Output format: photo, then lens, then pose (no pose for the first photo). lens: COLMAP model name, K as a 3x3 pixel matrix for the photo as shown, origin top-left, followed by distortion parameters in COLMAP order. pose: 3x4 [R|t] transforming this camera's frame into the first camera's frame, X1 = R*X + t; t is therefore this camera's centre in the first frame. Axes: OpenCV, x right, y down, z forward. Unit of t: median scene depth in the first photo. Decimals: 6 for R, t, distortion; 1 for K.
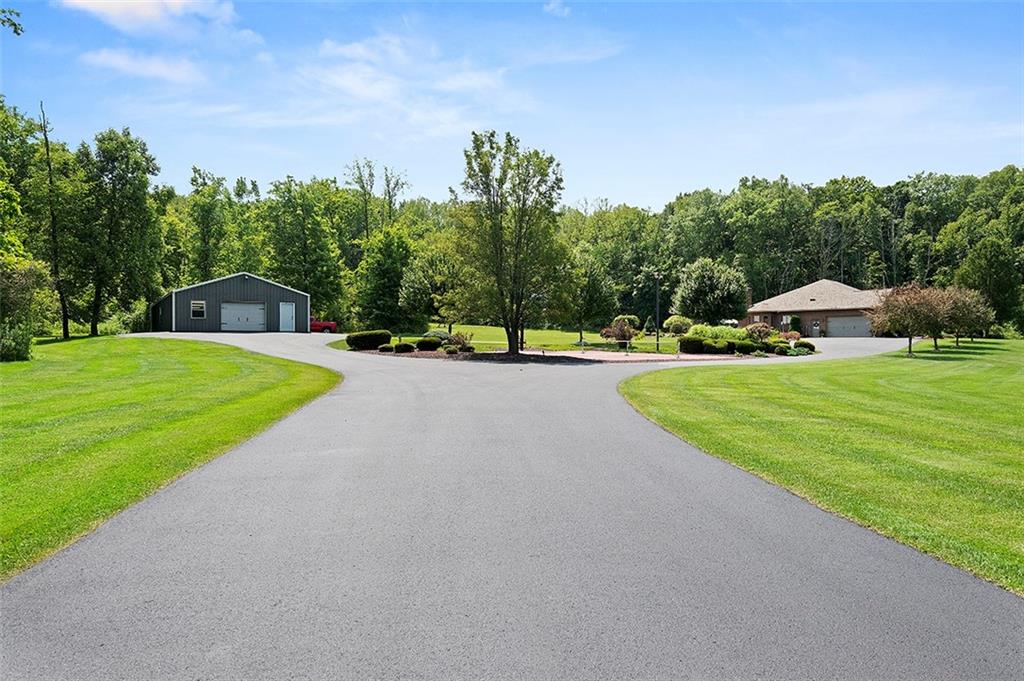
lens RADIAL K [[705.9, 0, 510.7], [0, 705.9, 340.8], [0, 0, 1]] dist [0.004926, 0.000800]
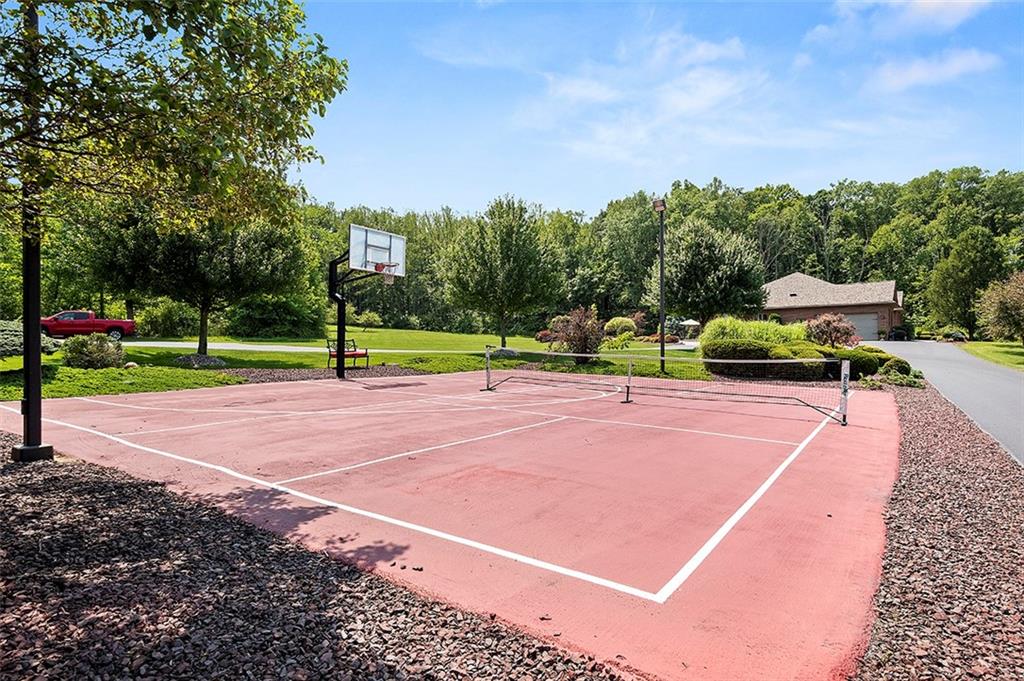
lens RADIAL K [[552.5, 0, 512.4], [0, 552.5, 341.8], [0, 0, 1]] dist [-0.000459, -0.000025]
pose [[0.996253, -0.003233, 0.086421, 0.030879], [0.003637, 0.999983, -0.004517, -0.001563], [-0.086405, 0.004814, 0.996248, 0.249216]]
